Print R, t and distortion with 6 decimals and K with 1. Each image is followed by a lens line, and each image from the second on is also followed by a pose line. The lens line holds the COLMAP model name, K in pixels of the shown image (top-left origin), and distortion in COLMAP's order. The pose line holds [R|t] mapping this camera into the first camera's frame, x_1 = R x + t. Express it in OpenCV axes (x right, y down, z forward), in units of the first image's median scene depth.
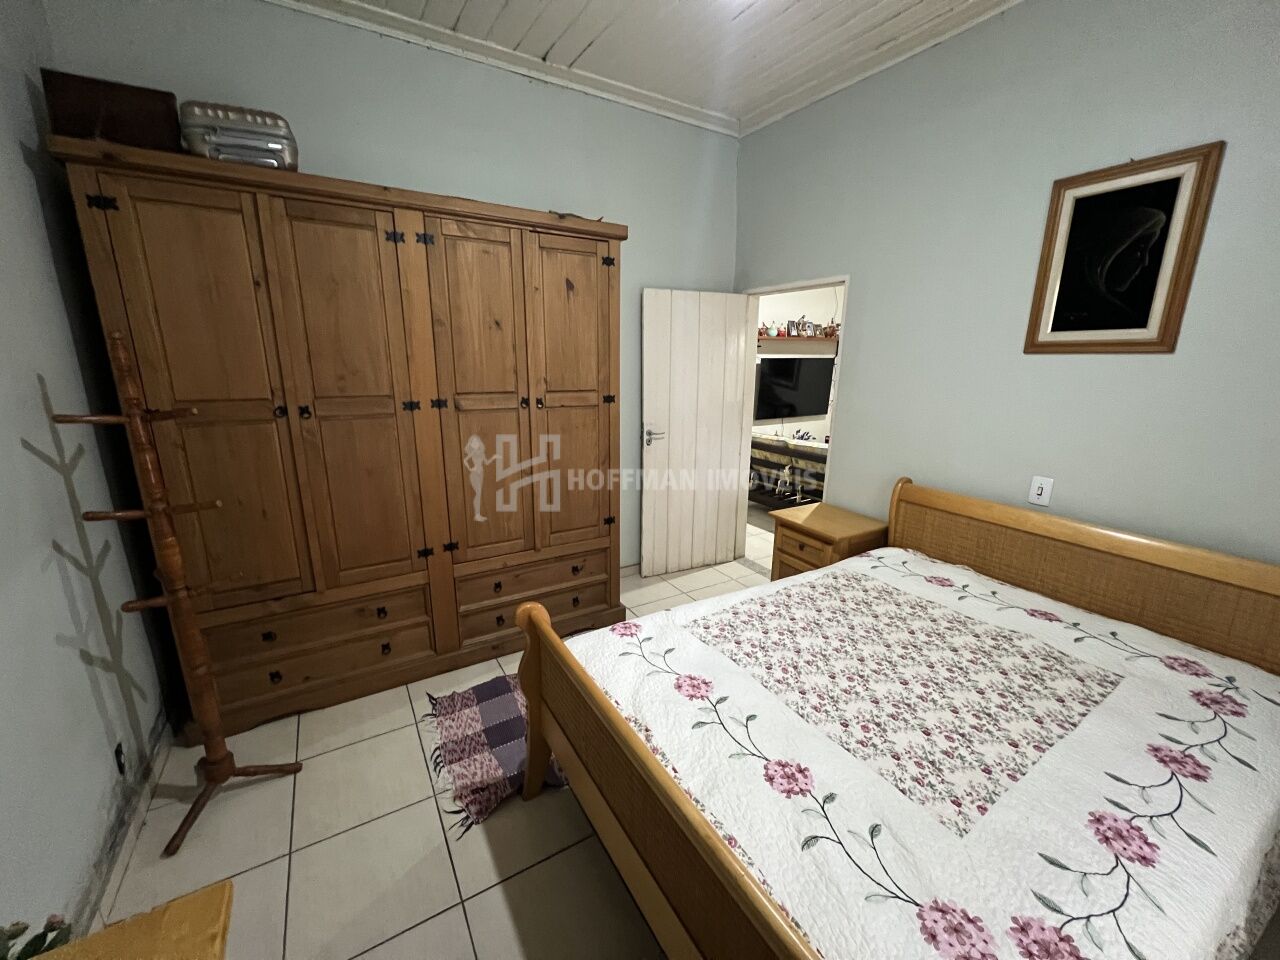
lens RADIAL K [[510.5, 0, 640.4], [0, 510.5, 482.9], [0, 0, 1]] dist [-0.001357, -0.000160]
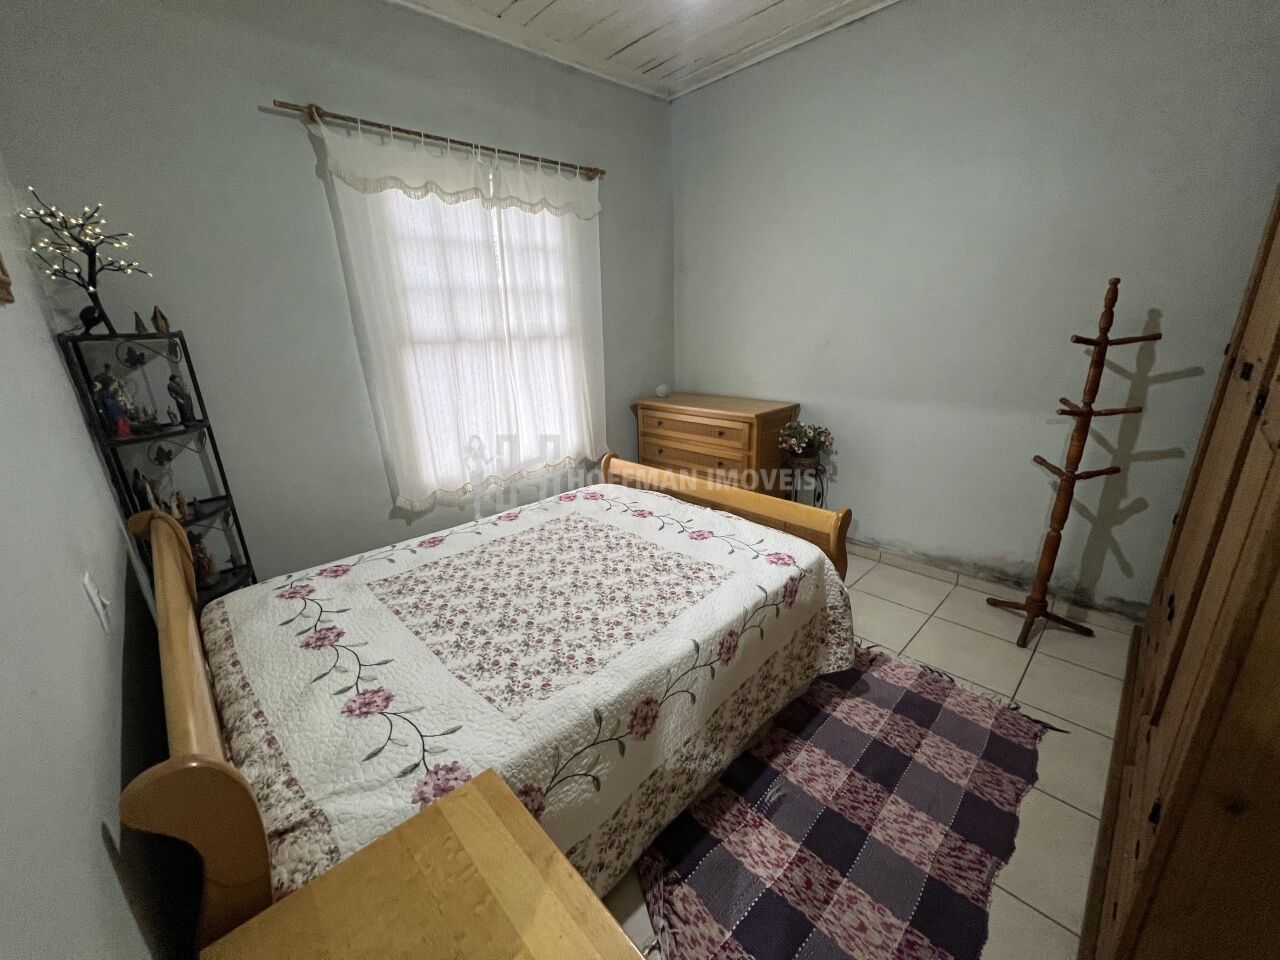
lens RADIAL K [[510.5, 0, 639.9], [0, 510.5, 480.2], [0, 0, 1]] dist [-0.001357, -0.000160]
pose [[-0.974172, 0.089895, -0.207142, 0.566753], [-0.029389, 0.859063, 0.511026, -0.484343], [0.223887, 0.503915, -0.834233, 2.104677]]
